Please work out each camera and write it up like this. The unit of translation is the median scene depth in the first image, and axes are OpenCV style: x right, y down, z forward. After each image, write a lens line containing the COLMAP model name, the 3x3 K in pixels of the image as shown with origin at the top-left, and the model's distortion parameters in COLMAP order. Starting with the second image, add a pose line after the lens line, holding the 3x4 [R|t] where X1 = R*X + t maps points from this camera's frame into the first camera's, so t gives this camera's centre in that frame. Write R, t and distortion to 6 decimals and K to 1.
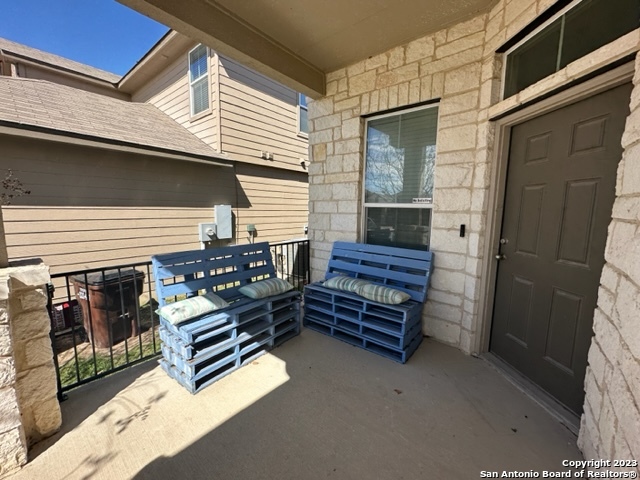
lens RADIAL K [[255.7, 0, 319.9], [0, 255.7, 237.6], [0, 0, 1]] dist [-0.006009, 0.001637]
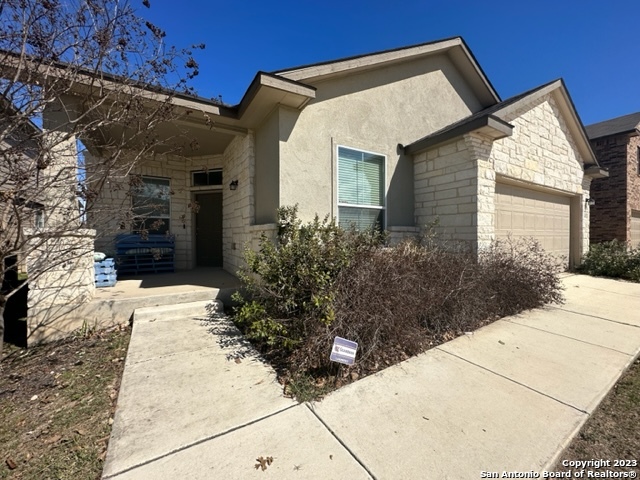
lens RADIAL K [[255.7, 0, 318.3], [0, 255.7, 238.6], [0, 0, 1]] dist [-0.006009, 0.001637]
pose [[0.307681, -0.019668, 0.951286, -1.679151], [0.129167, 0.991395, -0.021280, 0.358802], [-0.942682, 0.129422, 0.307574, -1.256851]]
